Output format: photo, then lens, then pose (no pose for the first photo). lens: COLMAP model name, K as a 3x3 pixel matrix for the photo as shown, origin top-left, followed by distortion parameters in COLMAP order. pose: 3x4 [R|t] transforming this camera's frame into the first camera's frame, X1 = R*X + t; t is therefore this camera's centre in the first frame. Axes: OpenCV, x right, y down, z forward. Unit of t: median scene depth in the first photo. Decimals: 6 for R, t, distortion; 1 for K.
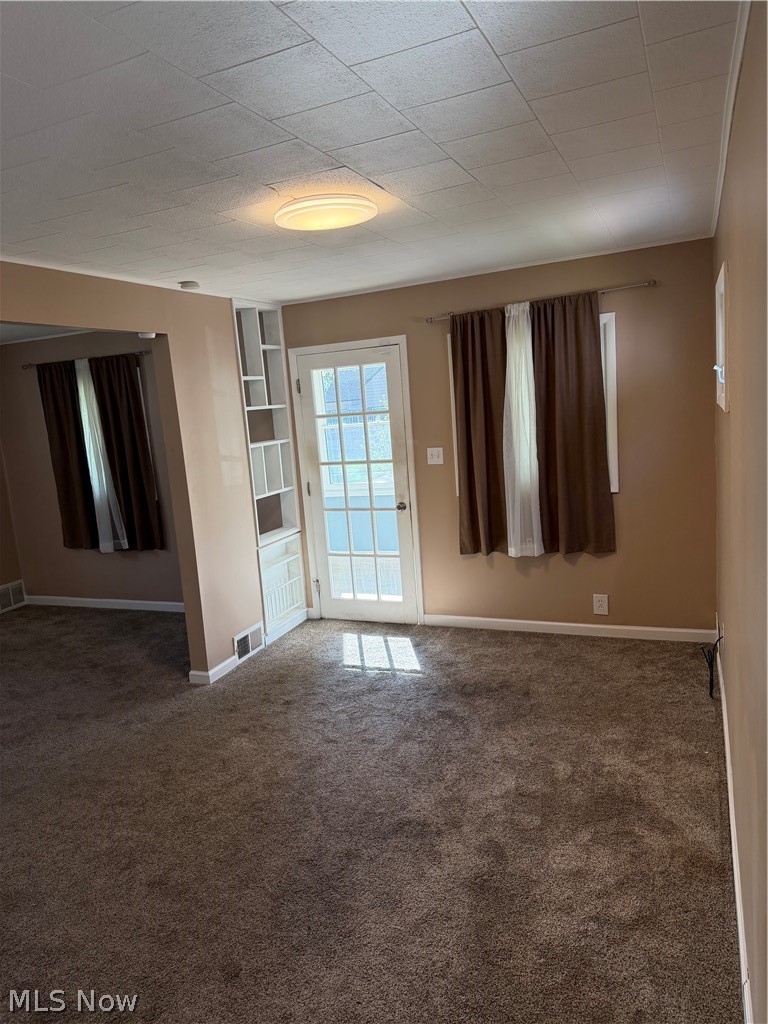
lens RADIAL K [[715.6, 0, 375.4], [0, 715.6, 515.8], [0, 0, 1]] dist [0.069160, -0.107496]
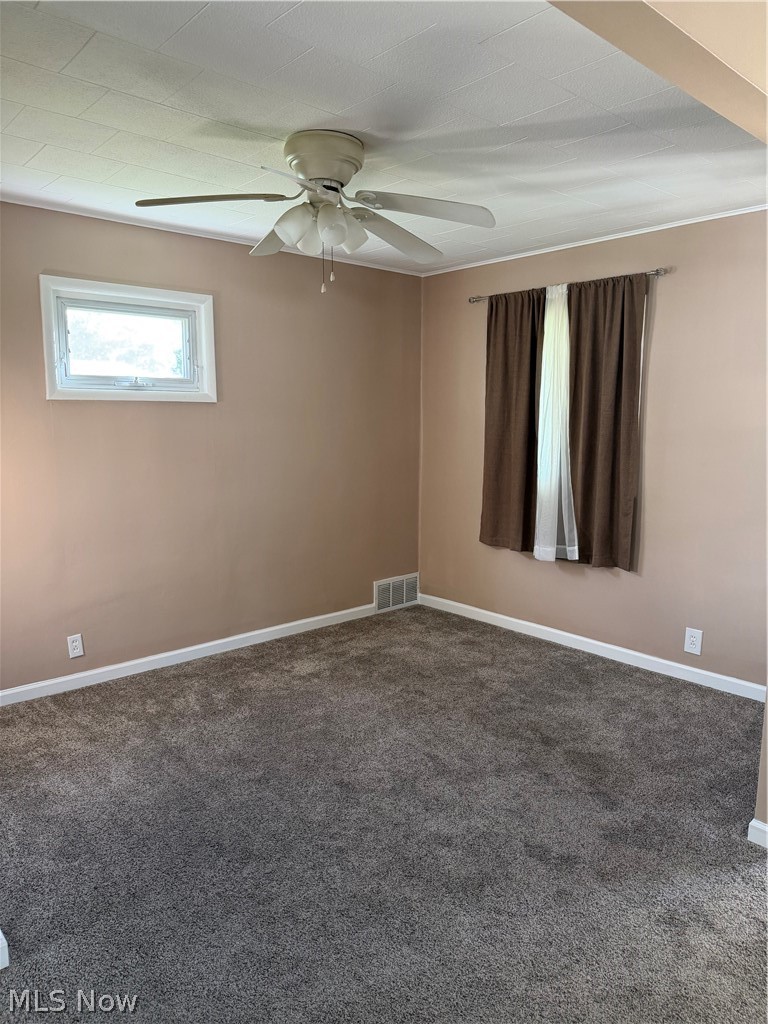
lens RADIAL K [[715.6, 0, 390.4], [0, 715.6, 513.1], [0, 0, 1]] dist [0.069160, -0.107496]
pose [[0.907703, 0.143036, -0.394483, -0.255666], [-0.147695, 0.988856, 0.018706, 0.015443], [0.392762, 0.041284, 0.918713, 0.308792]]
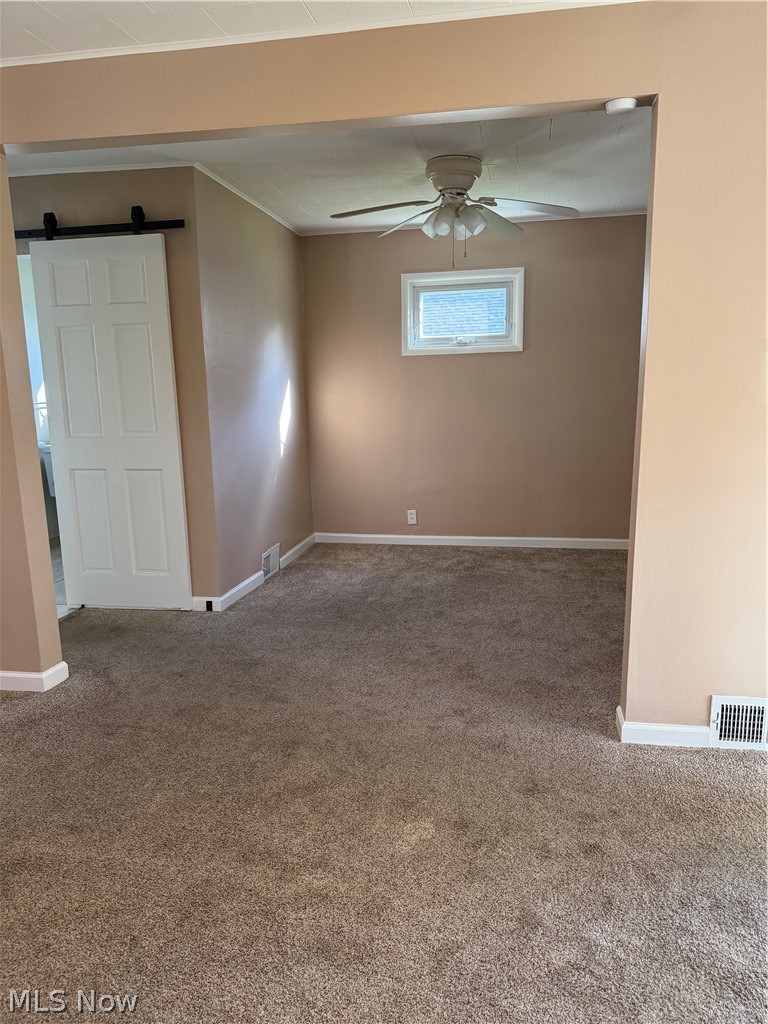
lens RADIAL K [[715.6, 0, 377.2], [0, 715.6, 516.0], [0, 0, 1]] dist [0.069160, -0.107496]
pose [[0.213036, 0.255488, -0.943049, 0.176335], [-0.159482, 0.961354, 0.224420, -0.029491], [0.963940, 0.102589, 0.245549, 0.510321]]
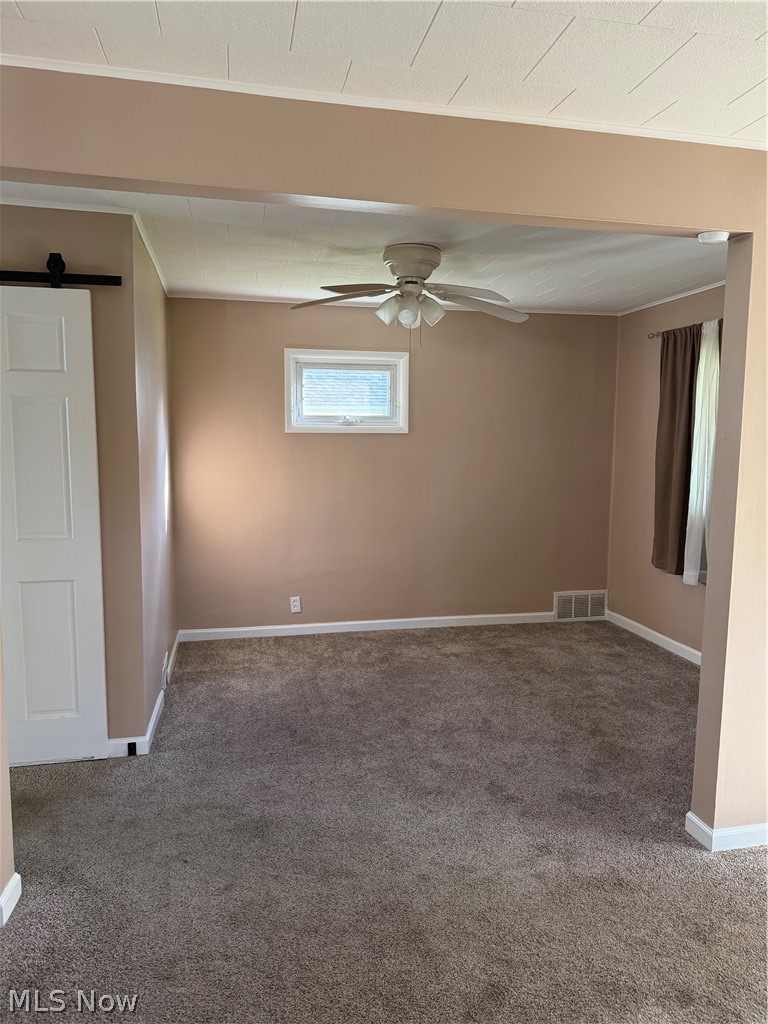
lens RADIAL K [[715.6, 0, 383.6], [0, 715.6, 508.0], [0, 0, 1]] dist [0.069160, -0.107496]
pose [[0.576007, 0.167059, -0.800192, 0.025393], [-0.188853, 0.979608, 0.068573, -0.017890], [0.795330, 0.111620, 0.595811, 0.330624]]
